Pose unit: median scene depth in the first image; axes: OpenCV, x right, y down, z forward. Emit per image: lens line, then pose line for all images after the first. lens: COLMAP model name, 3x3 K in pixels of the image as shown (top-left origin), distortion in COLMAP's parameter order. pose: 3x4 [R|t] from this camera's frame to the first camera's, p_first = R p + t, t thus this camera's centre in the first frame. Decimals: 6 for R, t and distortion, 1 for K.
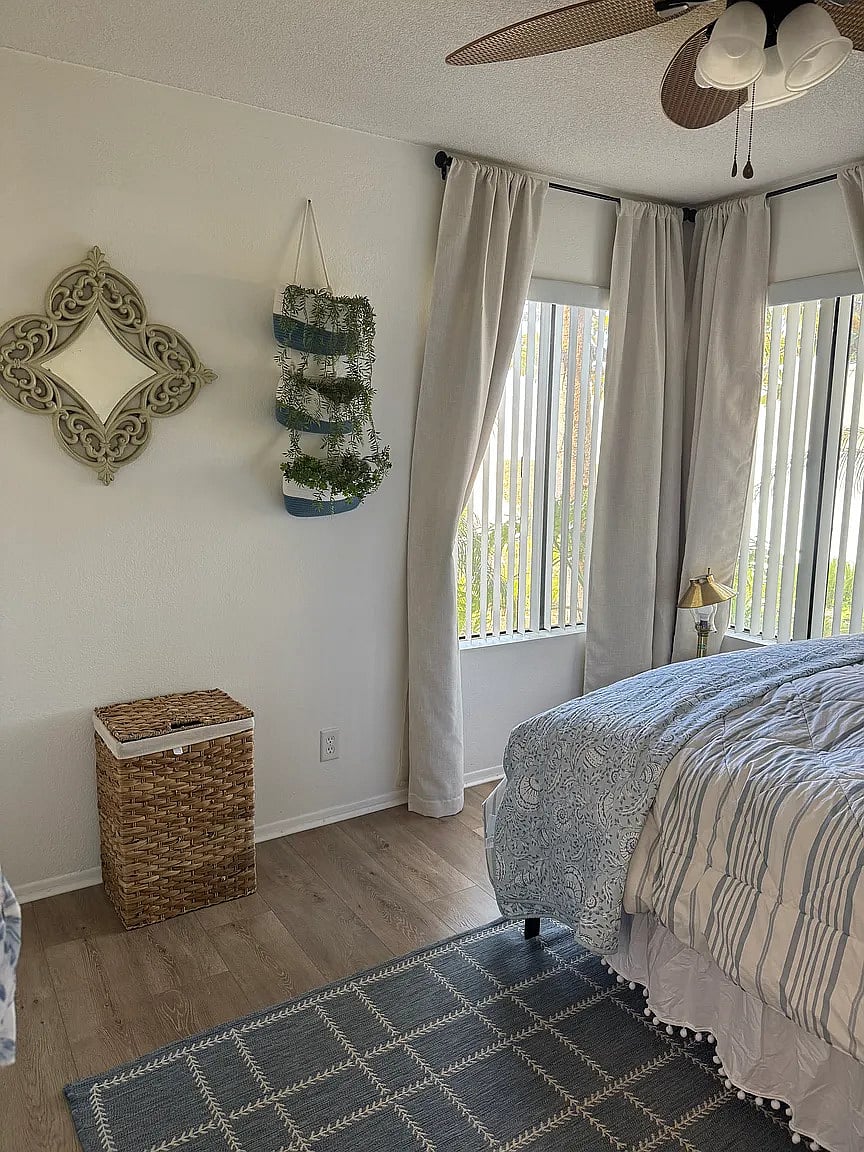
lens RADIAL K [[669.2, 0, 432.0], [0, 669.2, 576.0], [0, 0, 1]] dist [-0.061430, 0.001688]
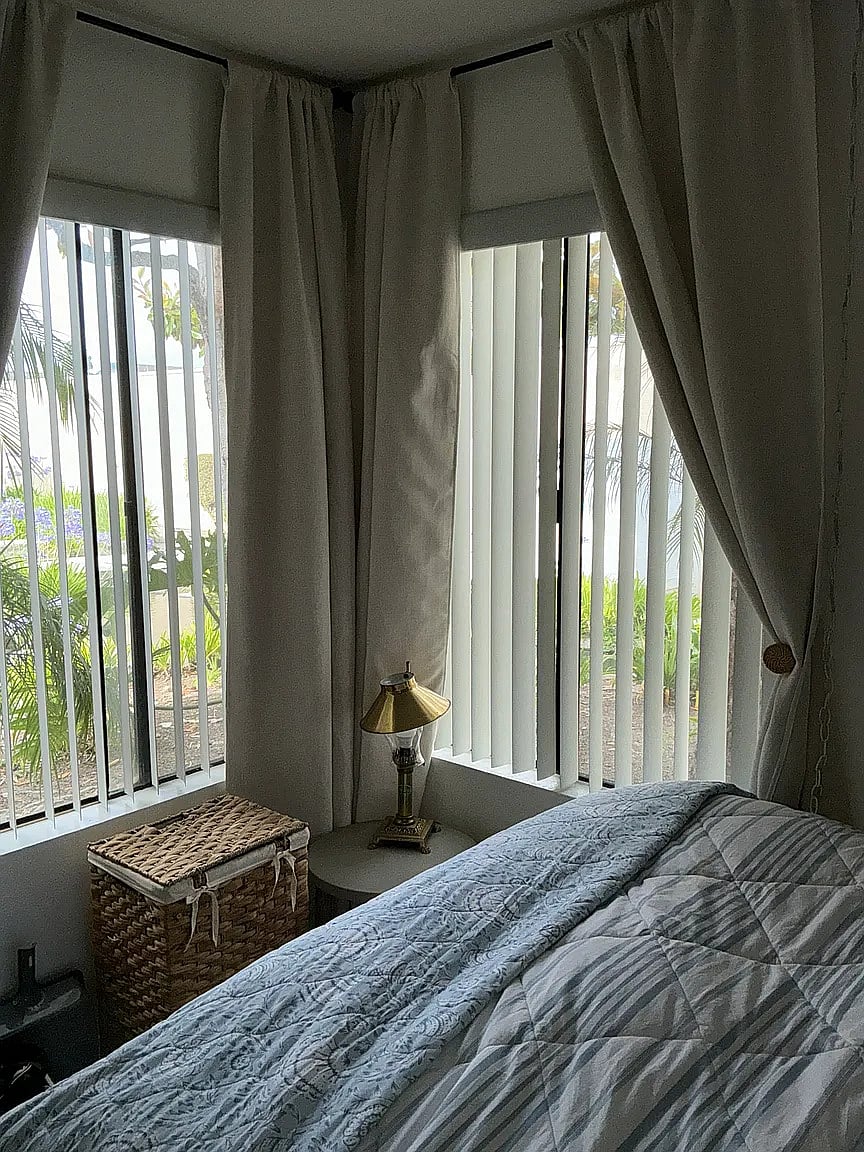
lens RADIAL K [[888.2, 0, 432.0], [0, 888.2, 576.0], [0, 0, 1]] dist [0.001880, -0.132074]
pose [[0.928262, -0.056684, 0.367581, 0.144237], [0.069835, 0.997303, -0.022563, -0.078074], [-0.365311, 0.046615, 0.929718, 0.216011]]
